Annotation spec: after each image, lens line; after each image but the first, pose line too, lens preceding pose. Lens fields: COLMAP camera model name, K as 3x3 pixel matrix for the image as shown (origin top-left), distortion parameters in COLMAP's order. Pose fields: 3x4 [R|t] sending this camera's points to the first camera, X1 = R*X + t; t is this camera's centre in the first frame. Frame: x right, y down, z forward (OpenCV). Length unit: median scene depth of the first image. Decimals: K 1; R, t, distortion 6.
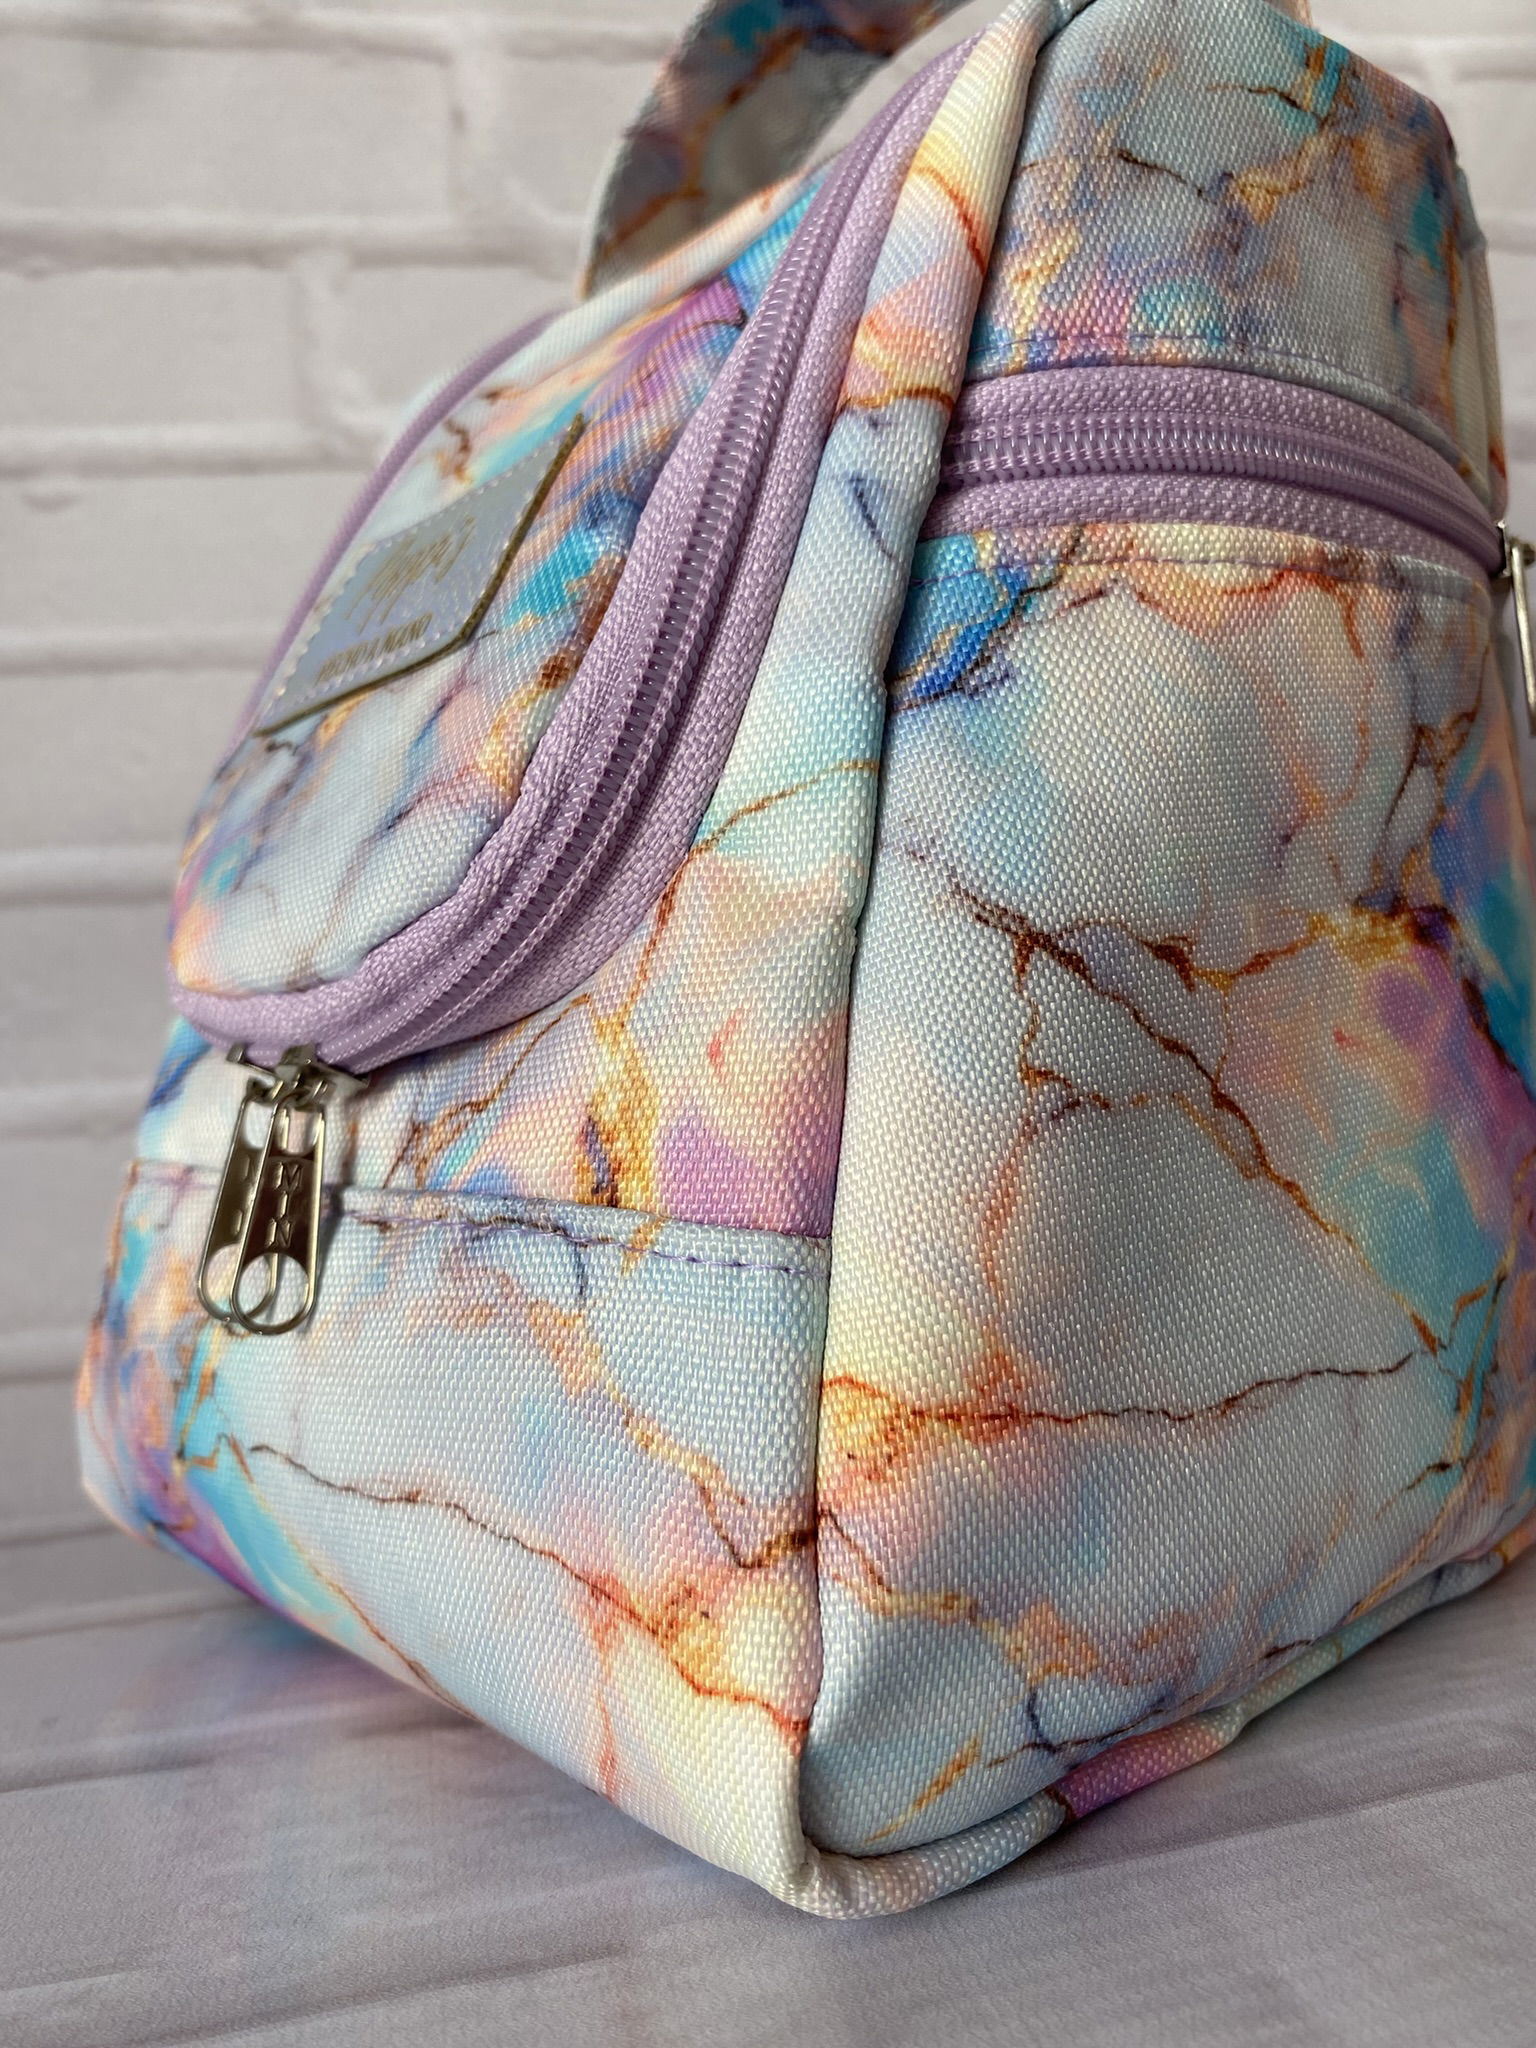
lens RADIAL K [[1626.2, 0, 768.8], [0, 1626.2, 1080.3], [0, 0, 1]] dist [0.017988, -0.051879]
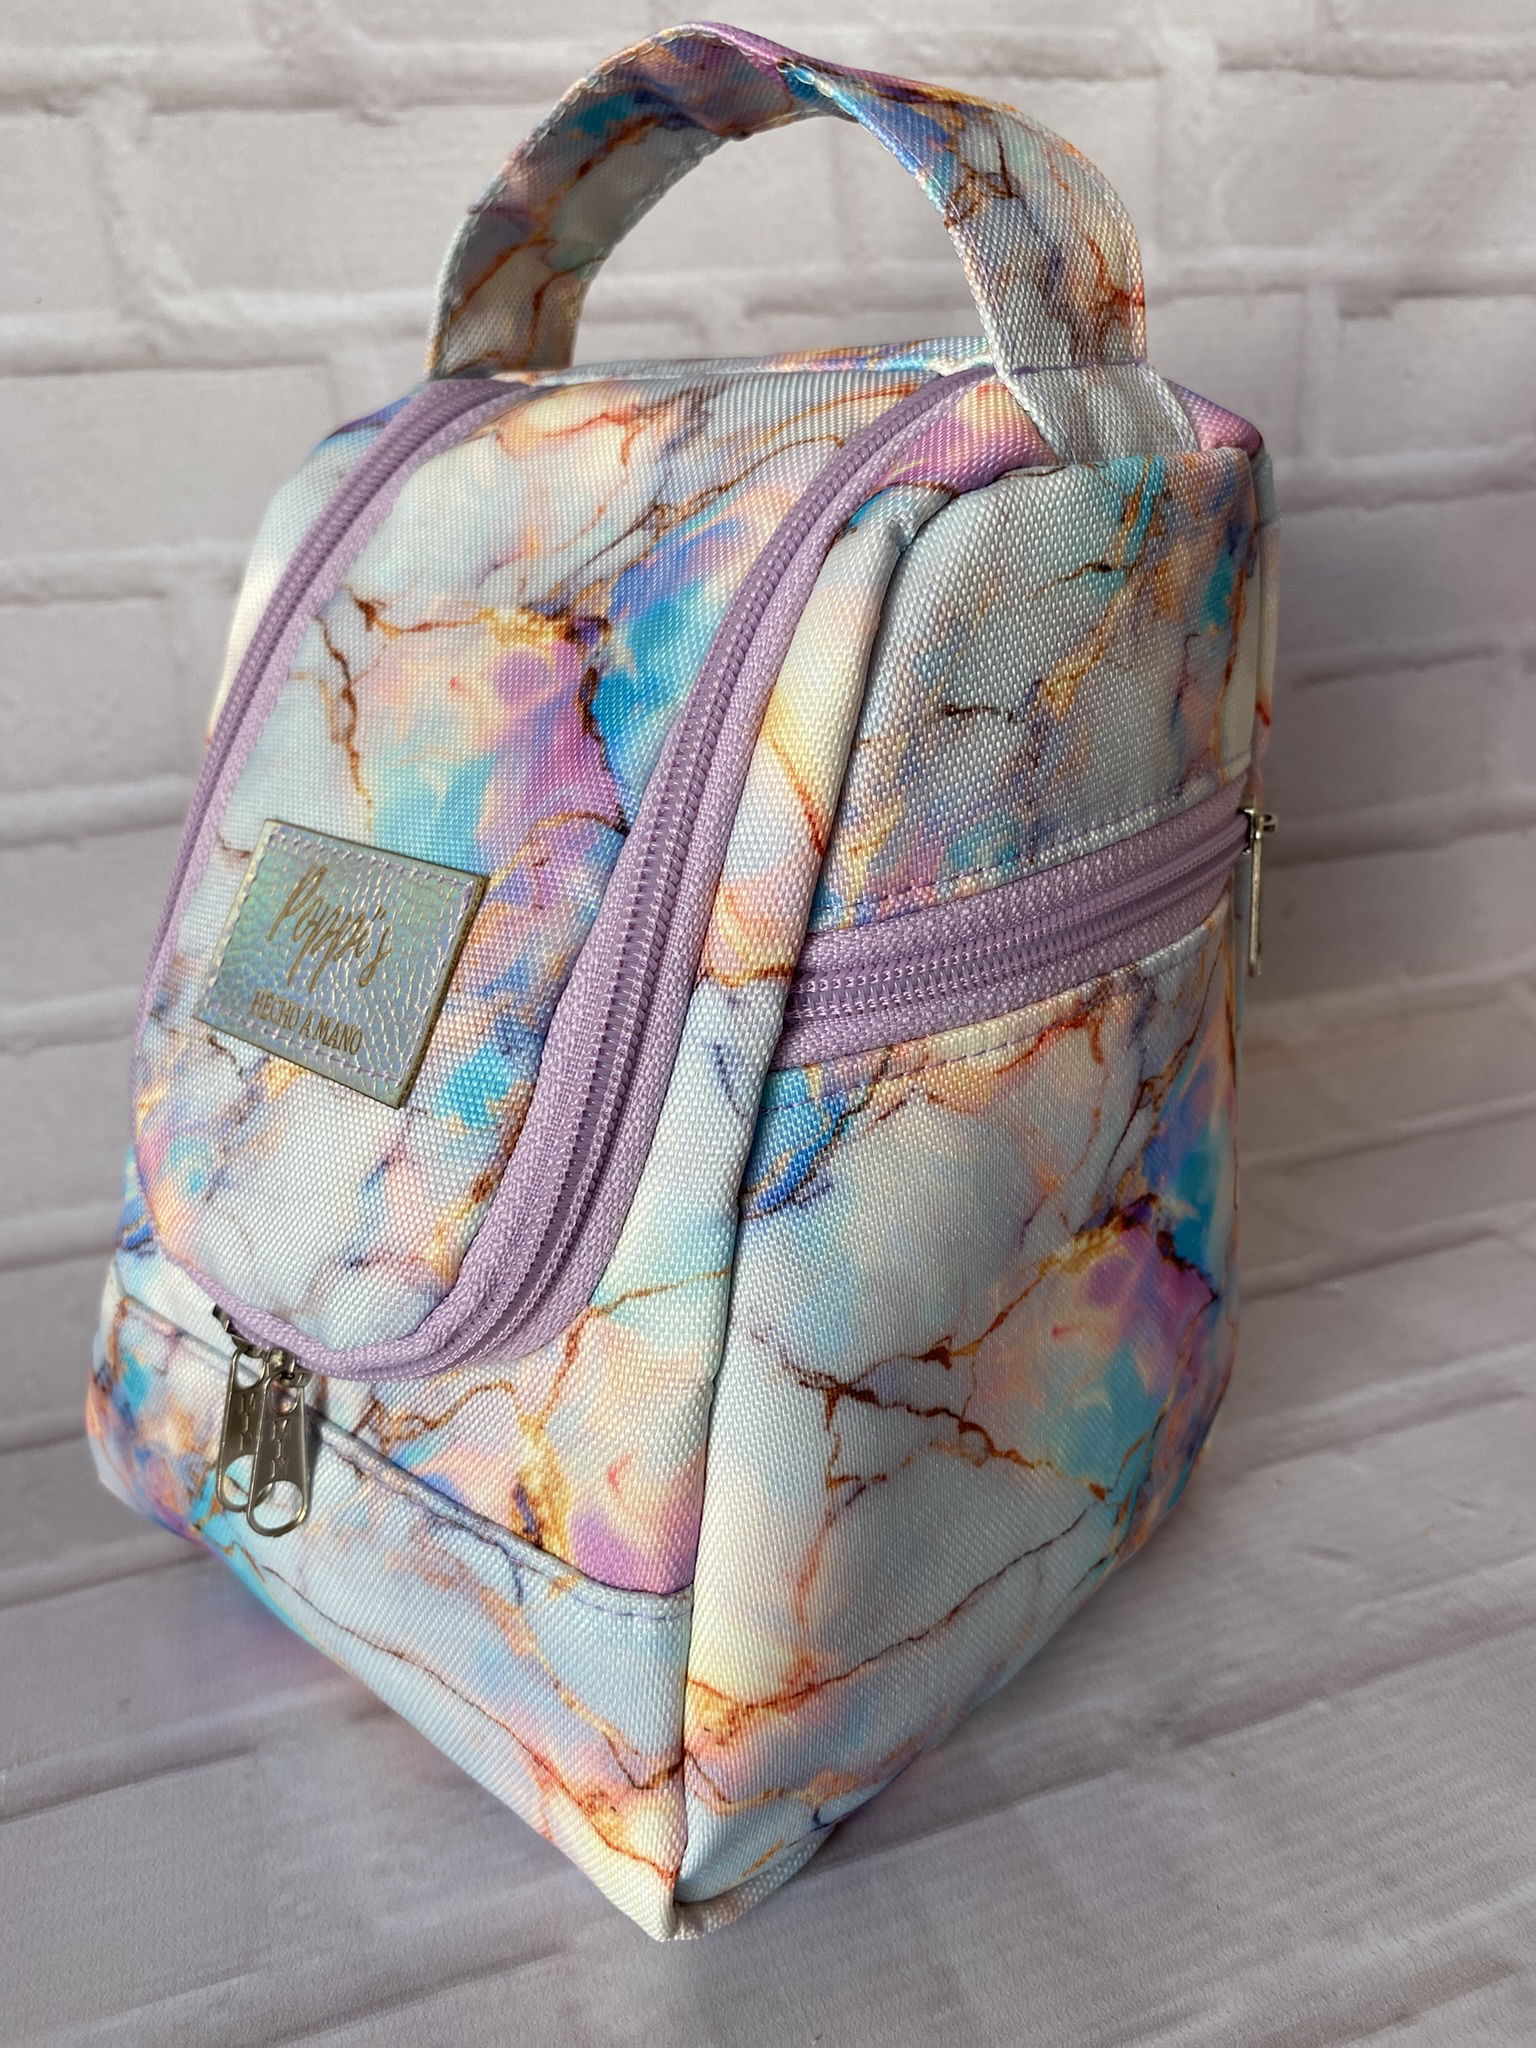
lens RADIAL K [[1631.4, 0, 768.0], [0, 1631.4, 1024.0], [0, 0, 1]] dist [-0.004700, -0.009636]
pose [[0.993869, -0.015223, 0.109511, -0.045642], [-0.026864, 0.927544, 0.372746, -0.869303], [-0.107250, -0.373403, 0.921449, -0.167657]]
